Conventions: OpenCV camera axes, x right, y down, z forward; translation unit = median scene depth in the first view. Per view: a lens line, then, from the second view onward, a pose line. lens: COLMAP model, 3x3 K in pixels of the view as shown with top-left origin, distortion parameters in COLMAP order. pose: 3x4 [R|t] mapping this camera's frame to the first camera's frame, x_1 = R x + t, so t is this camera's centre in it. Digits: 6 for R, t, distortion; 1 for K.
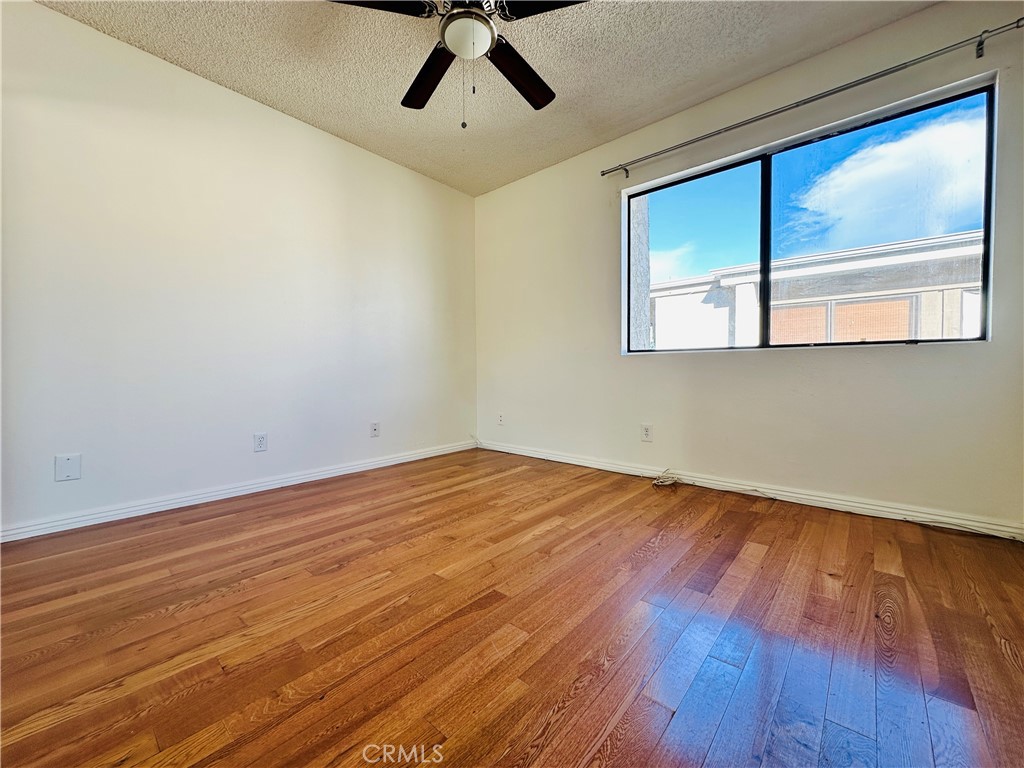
lens RADIAL K [[407.8, 0, 511.0], [0, 407.8, 382.6], [0, 0, 1]] dist [-0.003515, 0.000779]
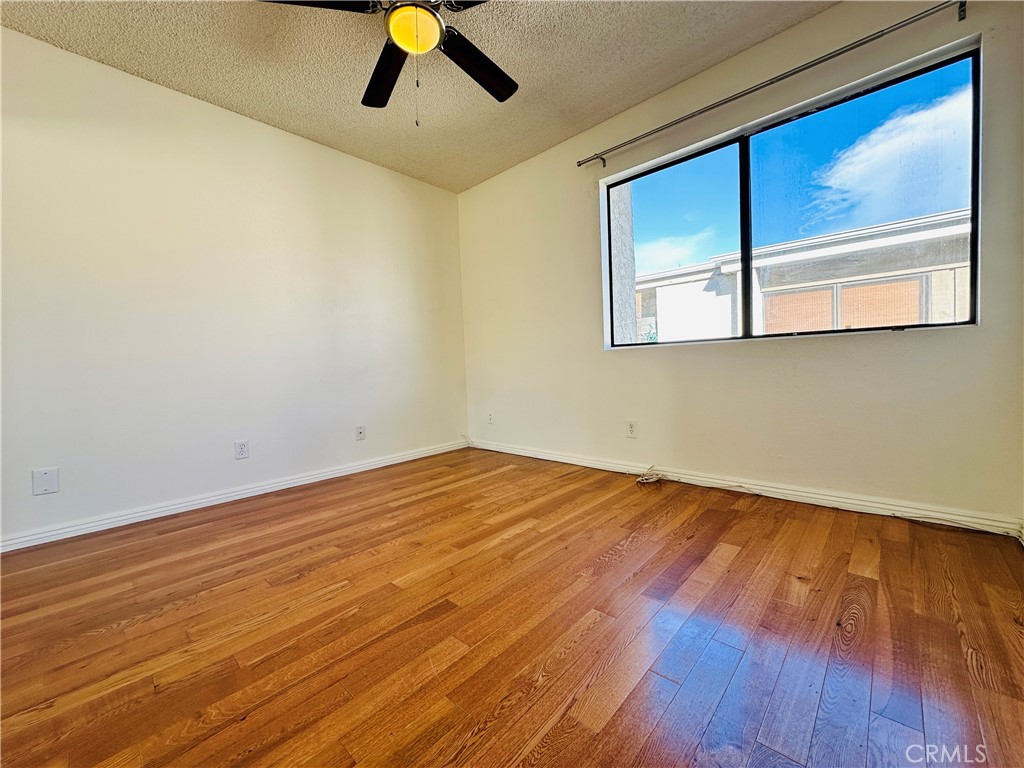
lens RADIAL K [[407.8, 0, 511.0], [0, 407.8, 382.6], [0, 0, 1]] dist [-0.003515, 0.000779]
pose [[0.998968, -0.031388, -0.032815, 0.121851], [0.031864, 0.999393, 0.014091, -0.016647], [0.032352, -0.015122, 0.999362, 0.024161]]
